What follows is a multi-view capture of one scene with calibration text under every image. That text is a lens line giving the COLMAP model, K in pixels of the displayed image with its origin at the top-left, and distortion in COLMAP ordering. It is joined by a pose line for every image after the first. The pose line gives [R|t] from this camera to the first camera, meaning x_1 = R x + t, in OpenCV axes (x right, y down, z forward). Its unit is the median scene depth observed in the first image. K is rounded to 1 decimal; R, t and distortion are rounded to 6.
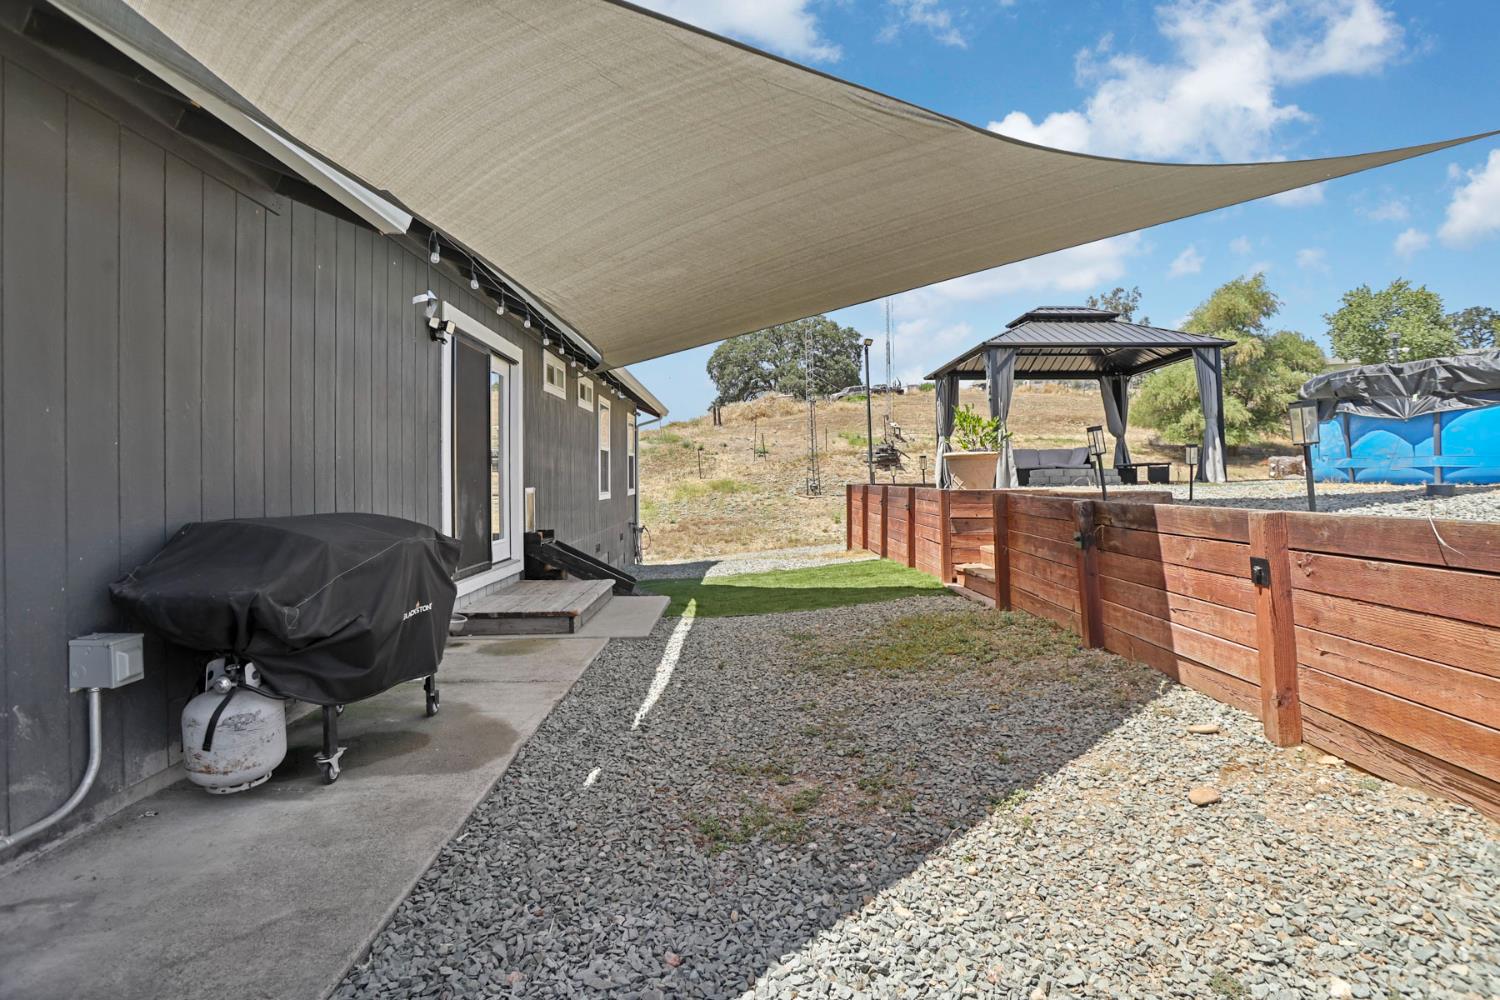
lens RADIAL K [[756.5, 0, 750.0], [0, 756.5, 500.0], [0, 0, 1]] dist [0.000564, 0.001613]
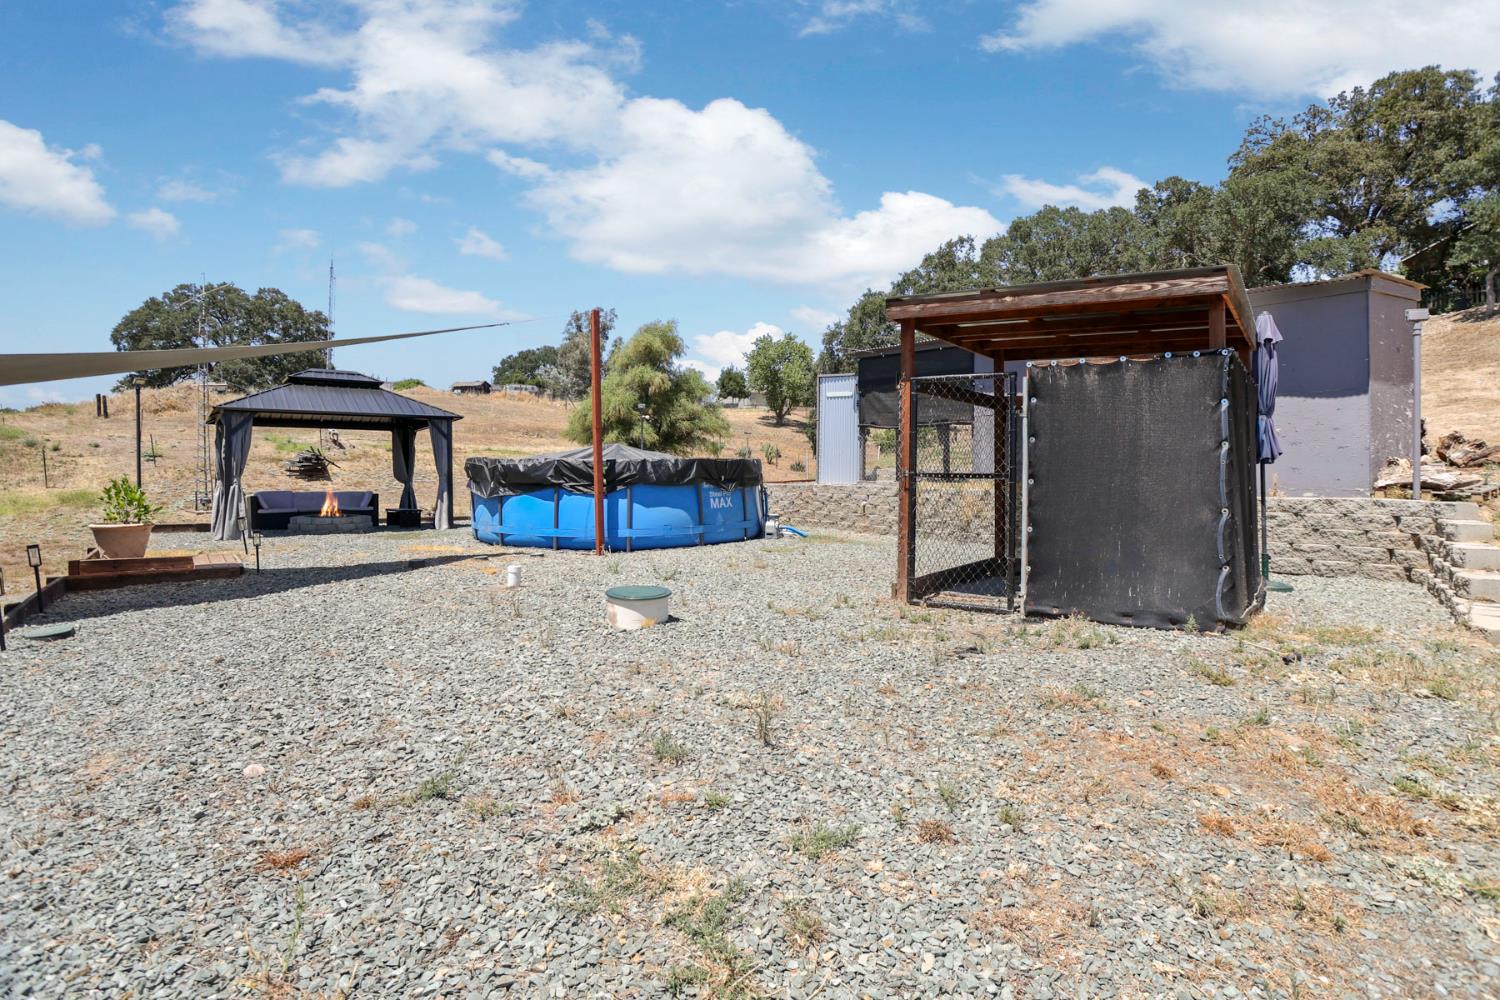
lens RADIAL K [[756.5, 0, 750.0], [0, 756.5, 500.0], [0, 0, 1]] dist [0.000564, 0.001613]
pose [[0.823635, -0.004278, 0.567105, 0.085856], [-0.001804, 0.999947, 0.010162, -0.022547], [-0.567118, -0.009393, 0.823583, -0.087931]]
